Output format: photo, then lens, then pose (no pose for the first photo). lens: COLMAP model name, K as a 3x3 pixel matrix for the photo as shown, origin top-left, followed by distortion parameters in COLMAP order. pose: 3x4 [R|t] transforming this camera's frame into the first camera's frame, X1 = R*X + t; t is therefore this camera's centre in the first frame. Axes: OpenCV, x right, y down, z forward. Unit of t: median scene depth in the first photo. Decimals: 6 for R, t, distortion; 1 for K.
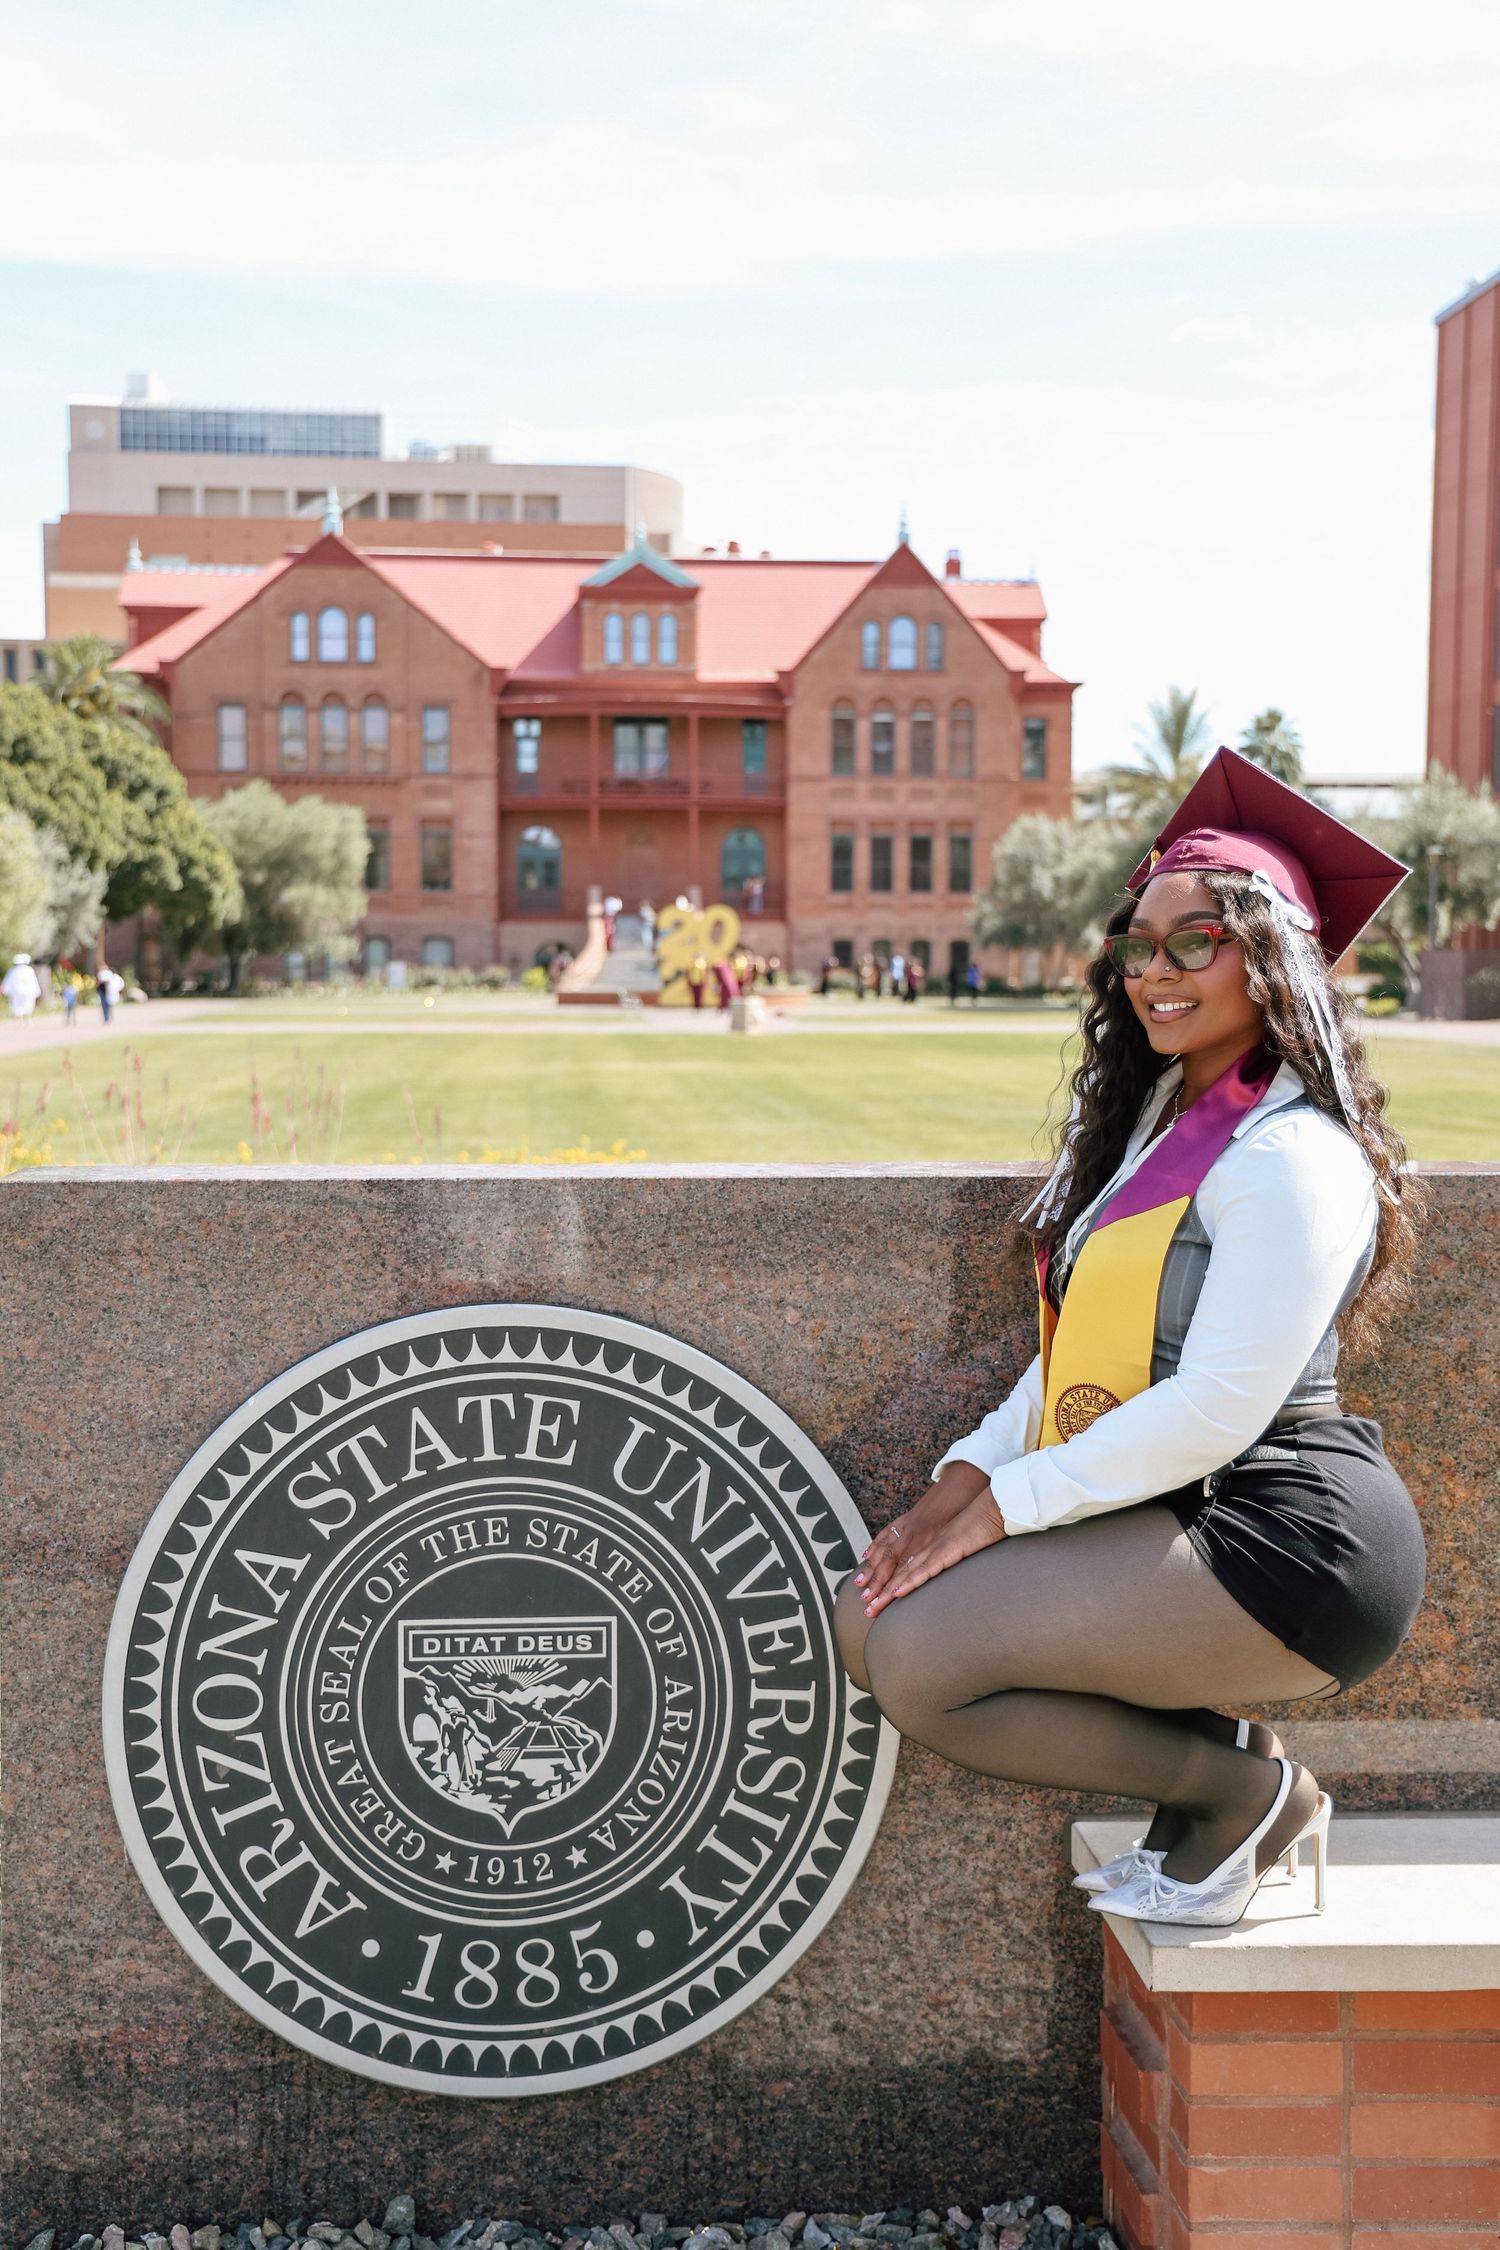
lens RADIAL K [[2826.1, 0, 750.0], [0, 2826.1, 1125.0], [0, 0, 1]] dist [-0.008433, -0.001626]
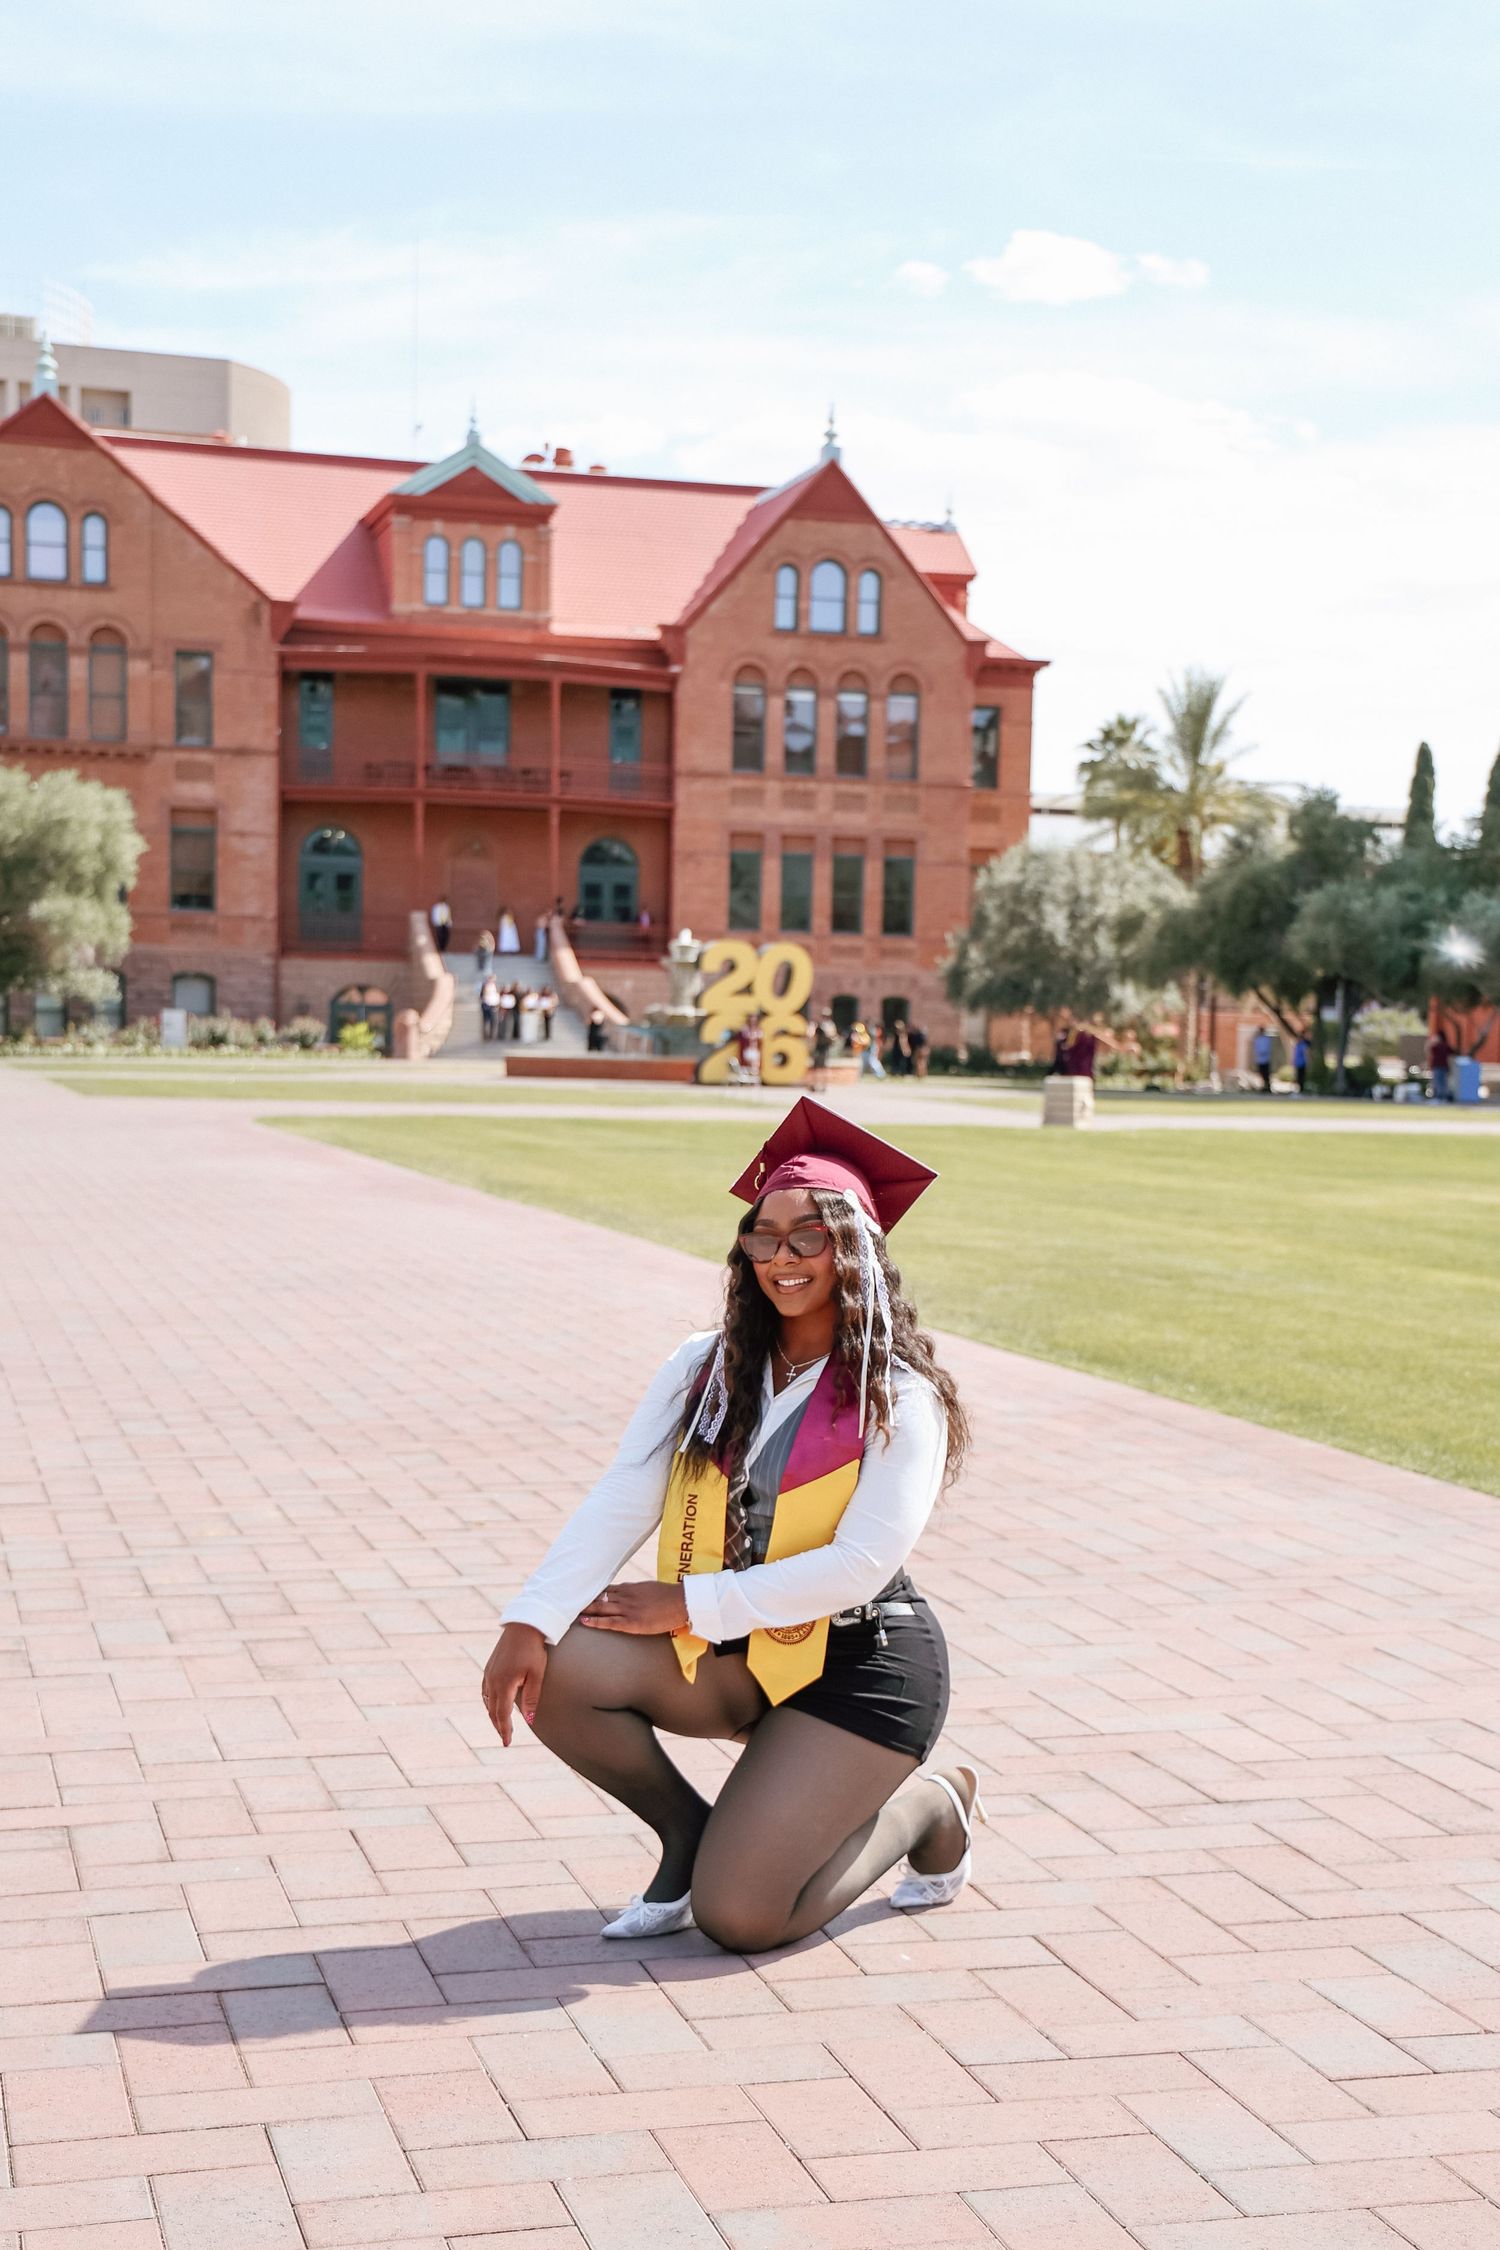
lens RADIAL K [[3293.8, 0, 751.0], [0, 3293.8, 1315.4], [0, 0, 1]] dist [0.035594, 0.019690]
pose [[0.976962, 0.004456, 0.213369, -0.150859], [-0.010924, 0.999515, 0.029146, -0.005957], [-0.213135, -0.030806, 0.976537, 0.147317]]
